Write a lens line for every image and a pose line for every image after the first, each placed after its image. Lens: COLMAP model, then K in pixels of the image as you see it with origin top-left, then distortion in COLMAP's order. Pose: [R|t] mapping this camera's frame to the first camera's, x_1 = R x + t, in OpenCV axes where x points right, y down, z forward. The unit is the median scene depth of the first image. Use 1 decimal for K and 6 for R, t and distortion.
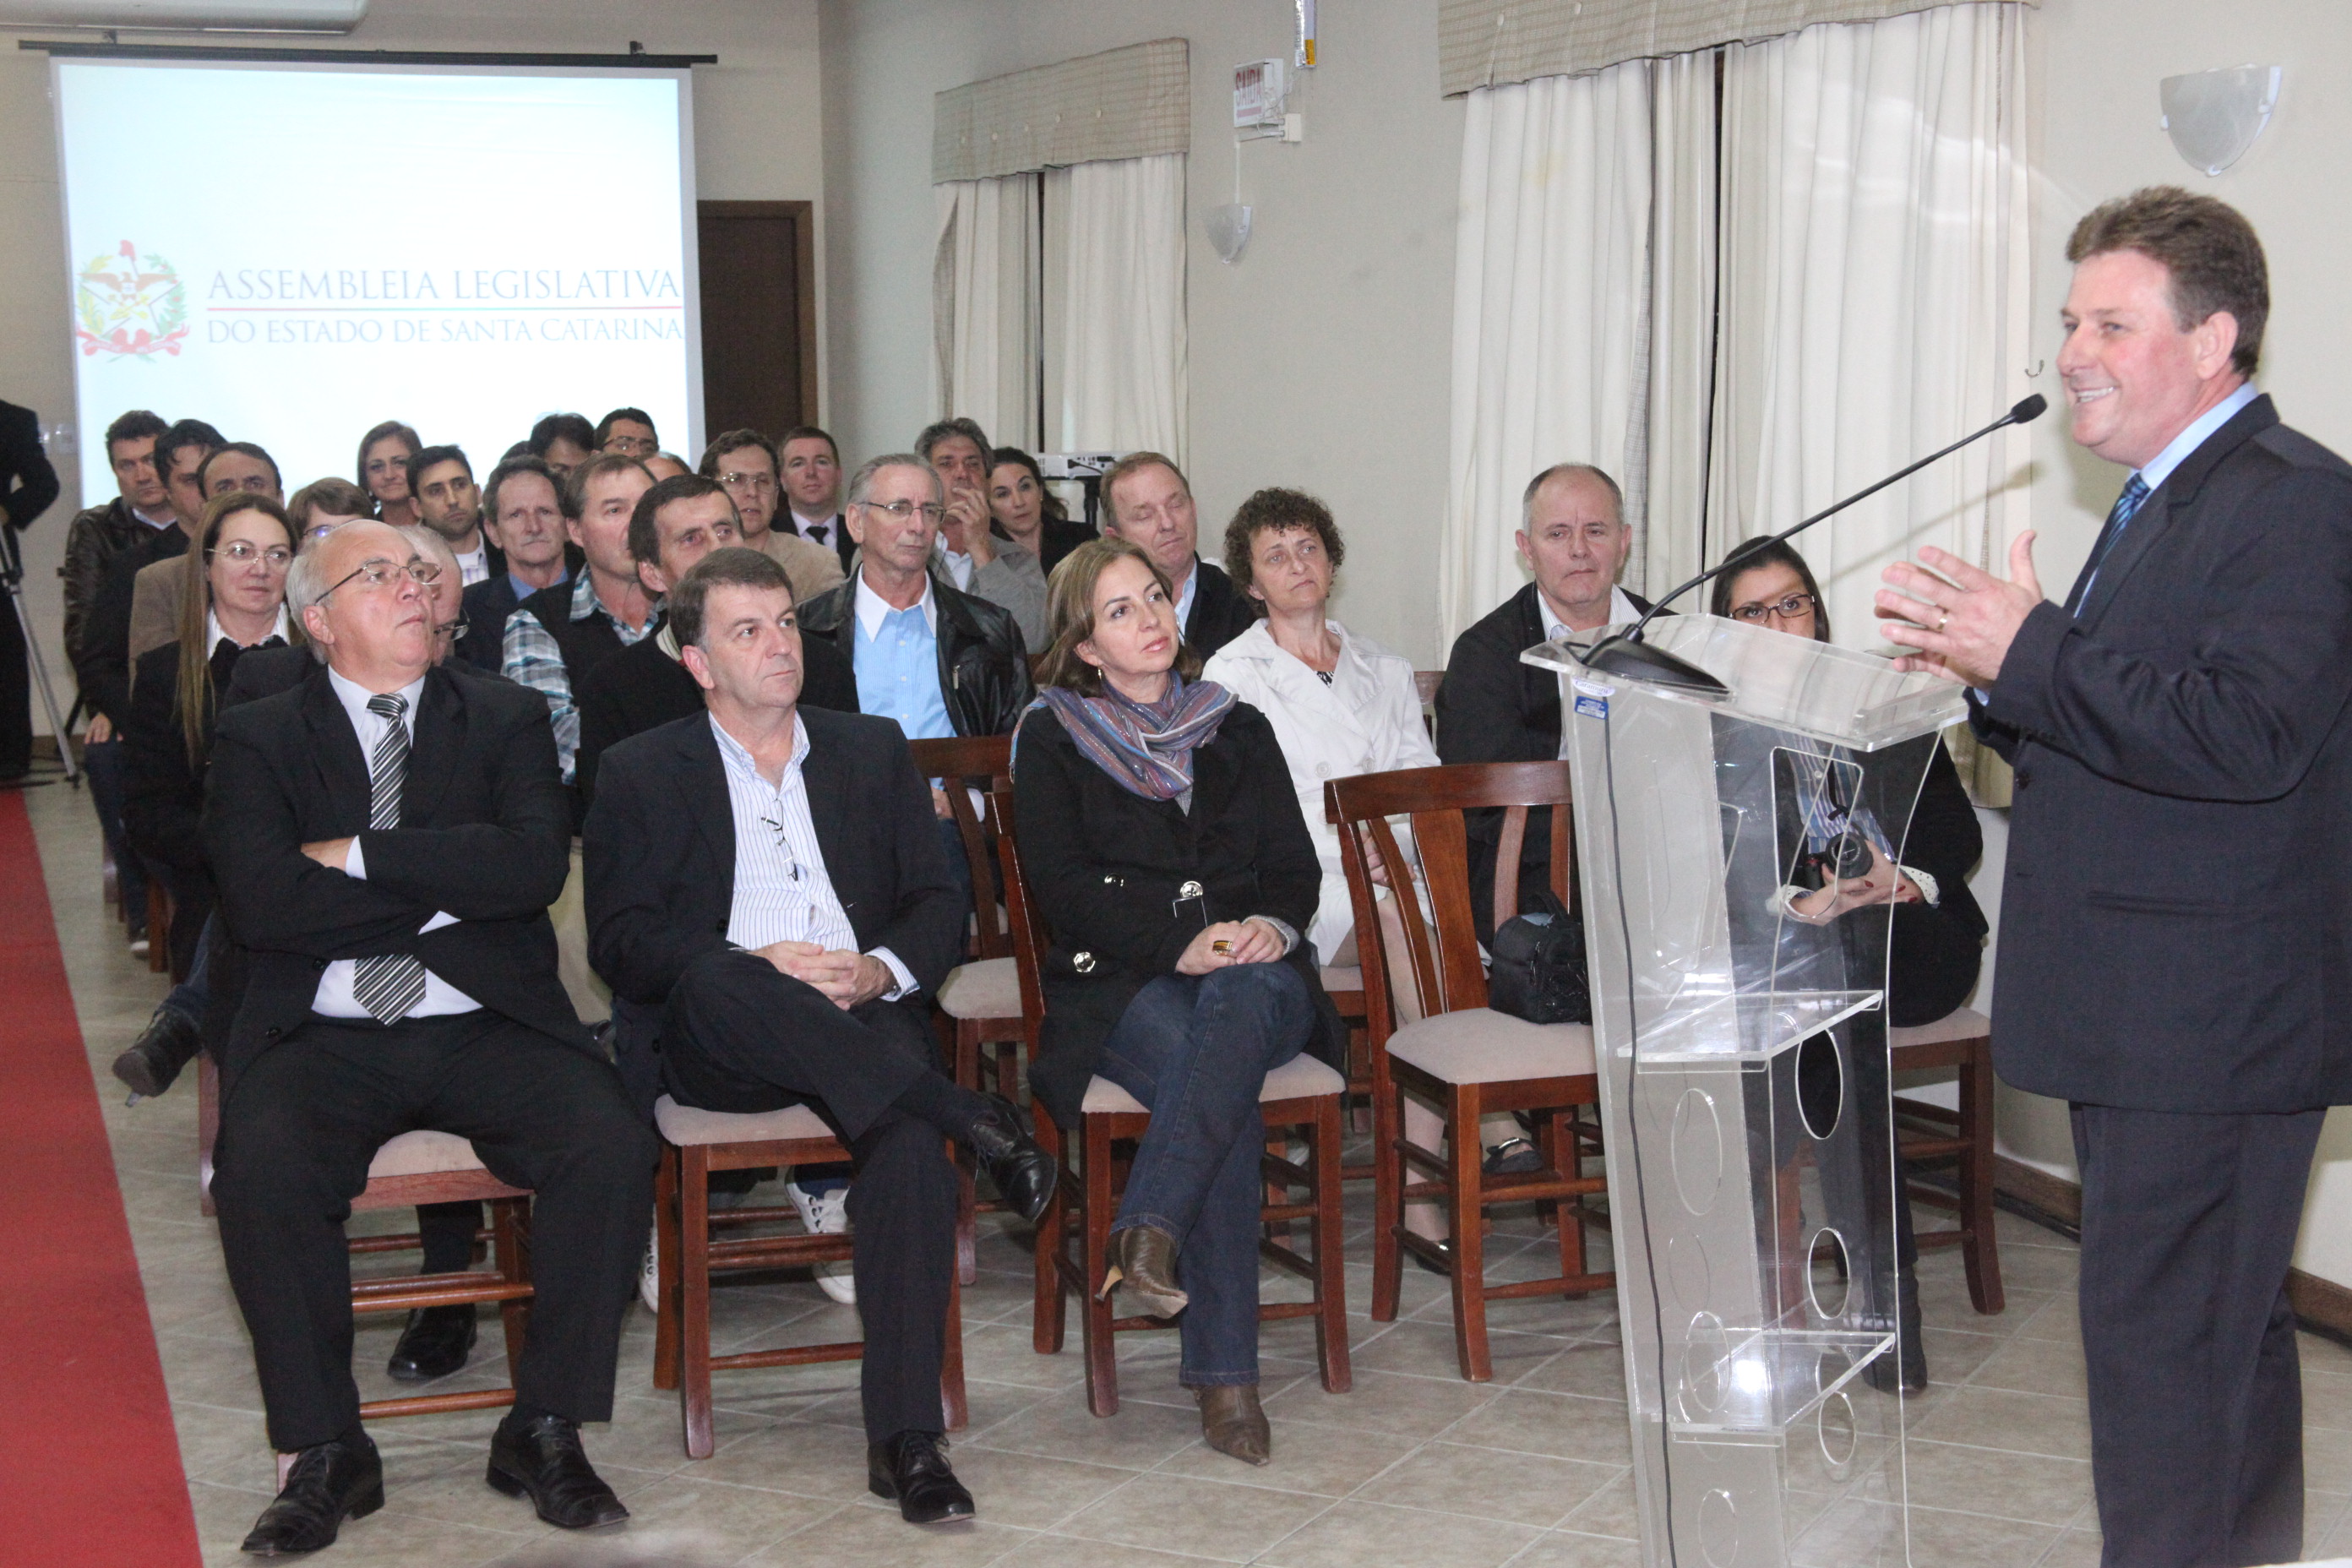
lens RADIAL K [[3865.4, 0, 1193.4], [0, 3865.4, 807.9], [0, 0, 1]] dist [0.163059, 0.000000]
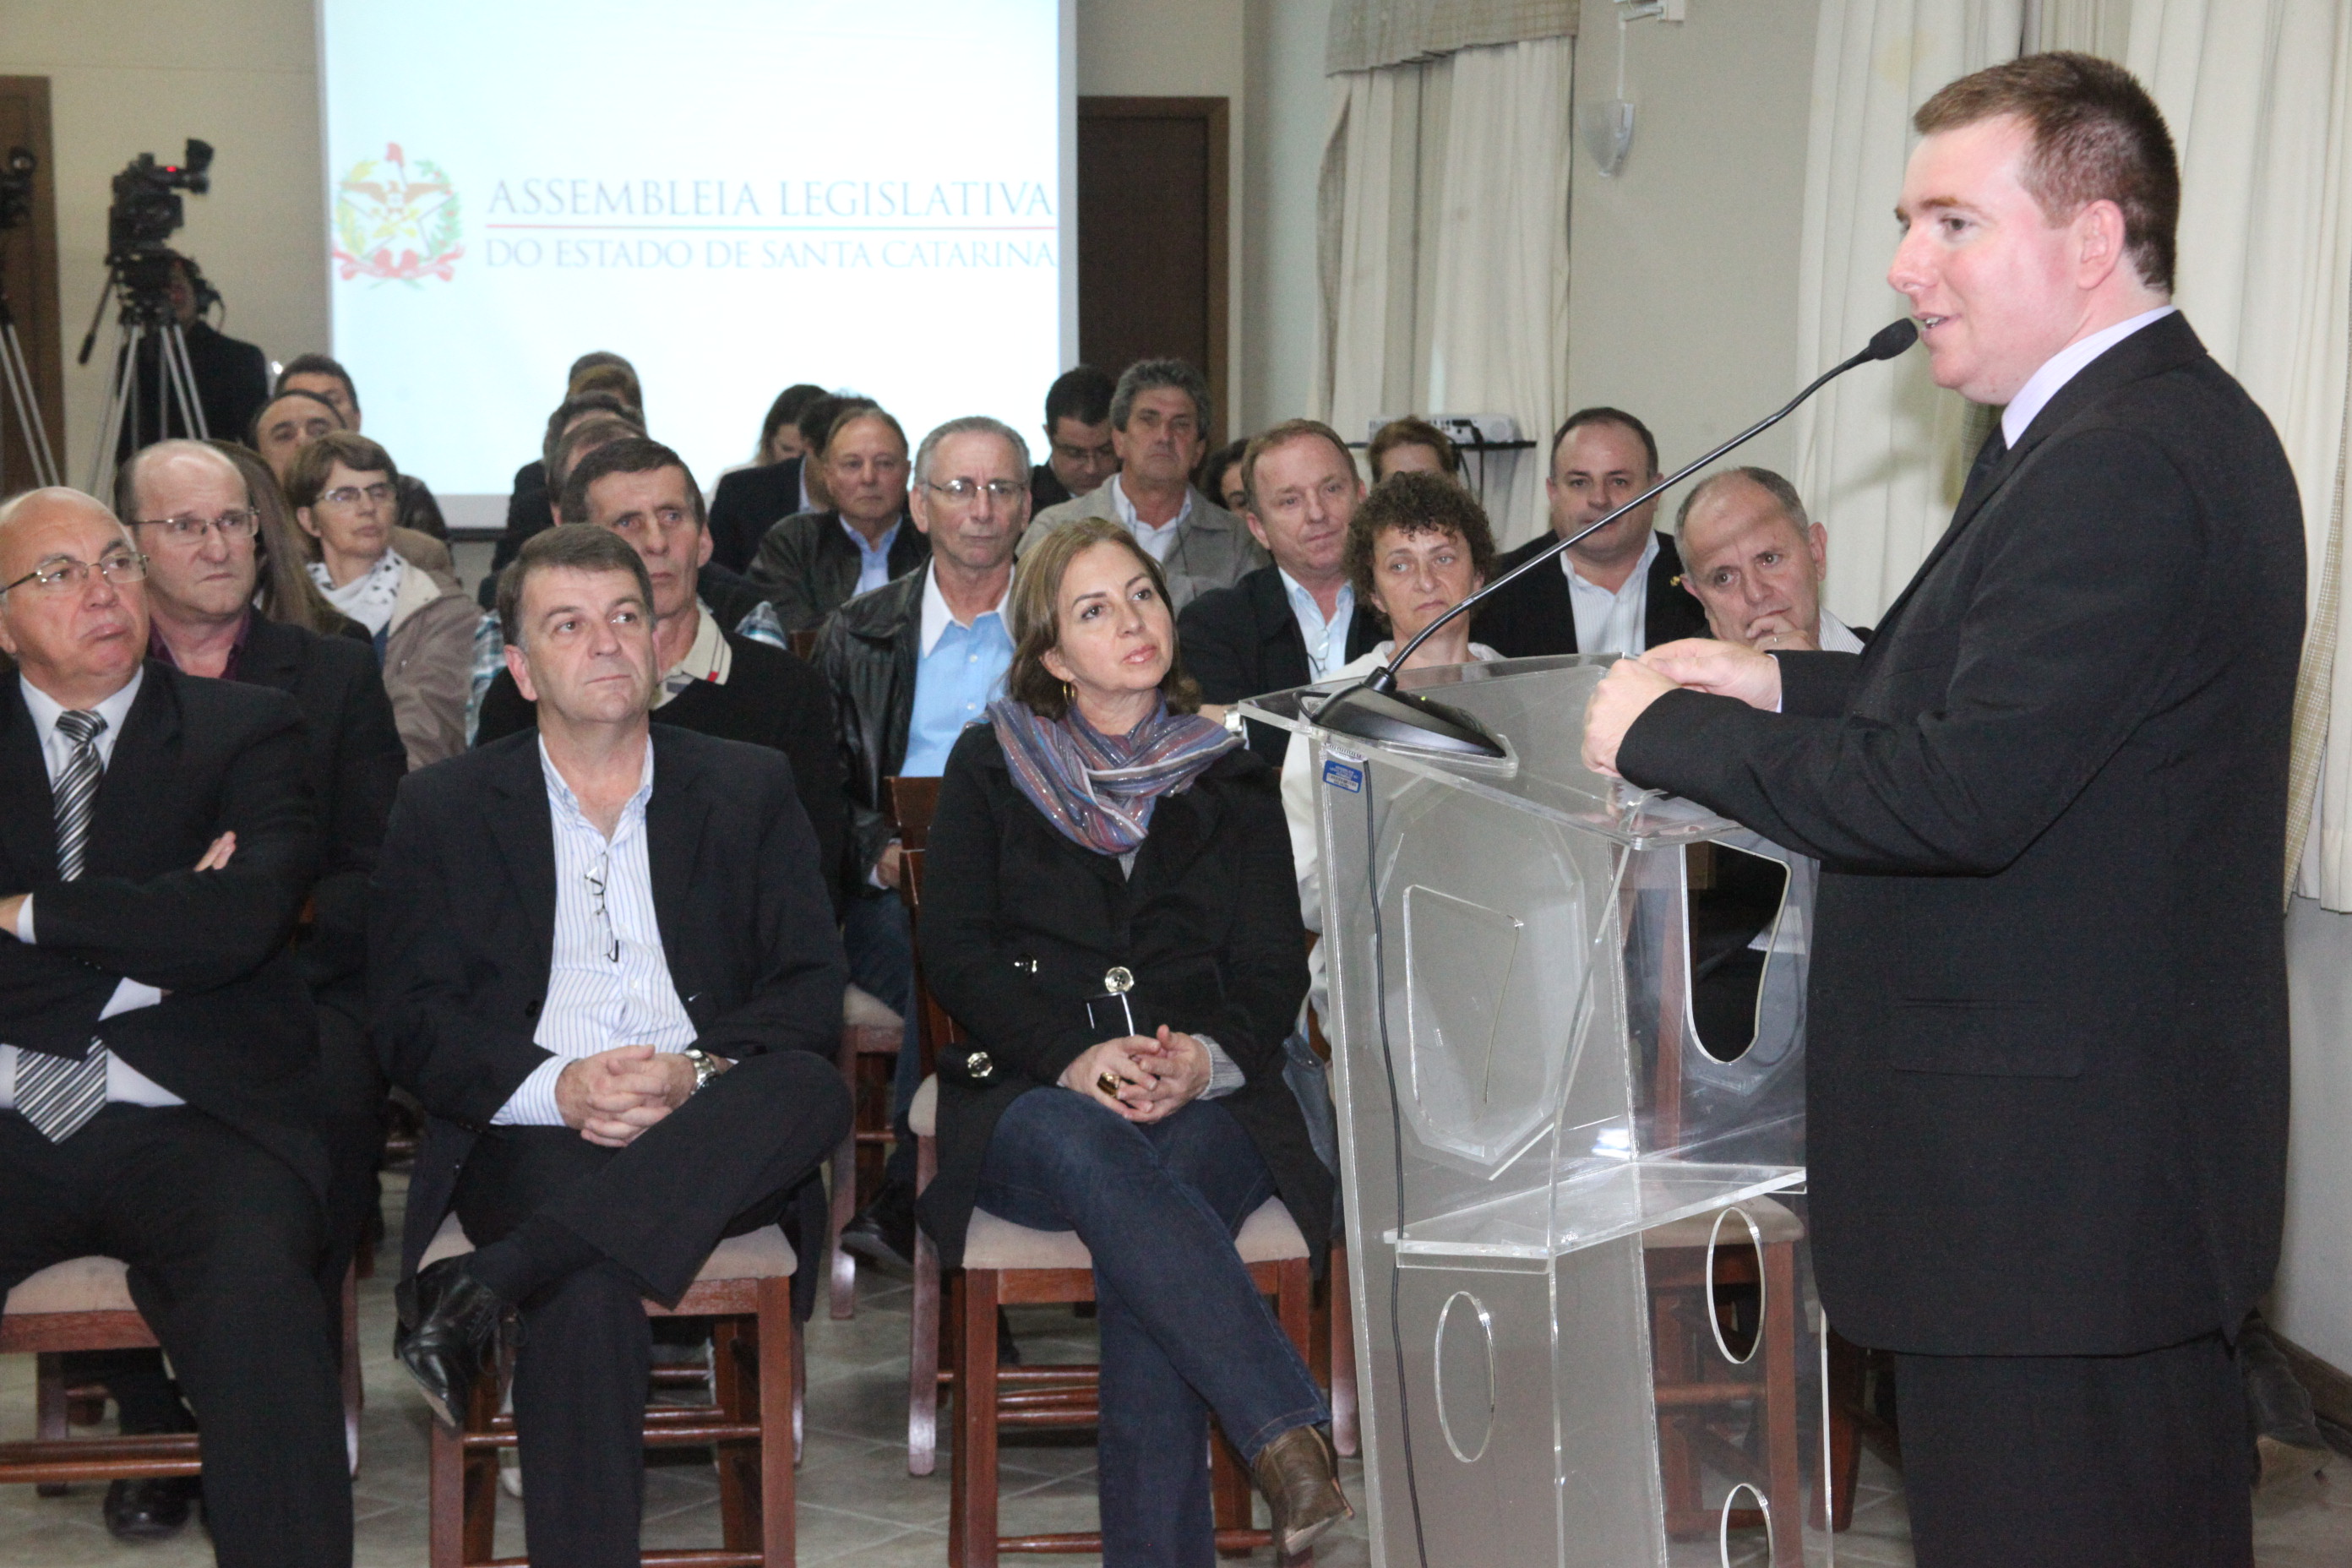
lens RADIAL K [[4729.1, 0, 1172.8], [0, 4729.1, 810.5], [0, 0, 1]] dist [0.188221, 0.000000]
pose [[0.985134, 0.032218, -0.168737, 0.138477], [-0.033426, 0.999432, -0.004323, -0.008247], [0.168502, 0.009899, 0.985652, 0.062813]]
